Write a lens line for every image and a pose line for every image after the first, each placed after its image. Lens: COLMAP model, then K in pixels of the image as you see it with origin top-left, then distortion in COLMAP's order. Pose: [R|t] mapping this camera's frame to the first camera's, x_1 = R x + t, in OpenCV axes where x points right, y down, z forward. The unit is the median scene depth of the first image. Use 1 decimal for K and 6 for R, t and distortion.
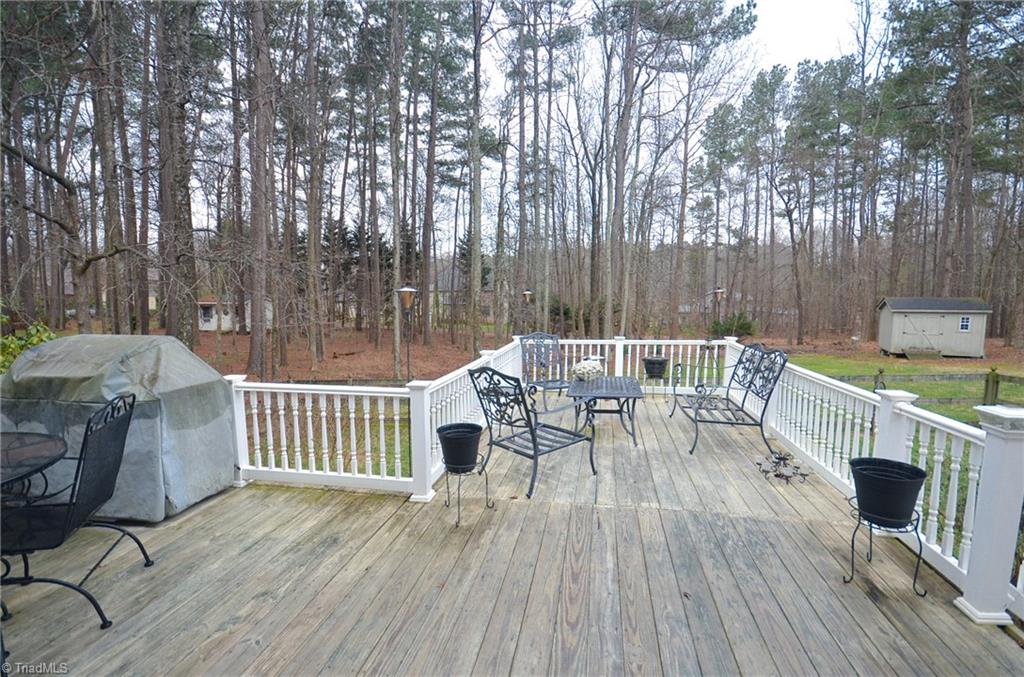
lens RADIAL K [[450.7, 0, 515.4], [0, 450.7, 345.8], [0, 0, 1]] dist [0.018231, -0.015410]
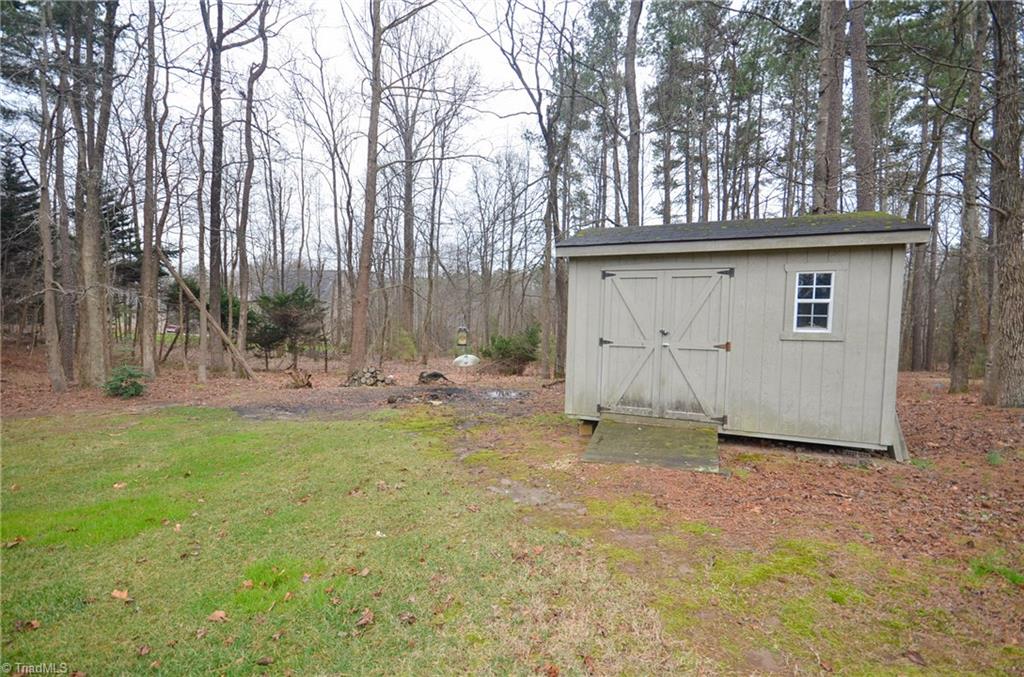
lens RADIAL K [[450.7, 0, 515.4], [0, 450.7, 345.8], [0, 0, 1]] dist [0.018231, -0.015410]
pose [[0.994655, 0.019905, 0.101319, 0.822197], [-0.013517, 0.997900, -0.063344, -0.010096], [-0.102368, 0.061636, 0.992835, 0.790542]]
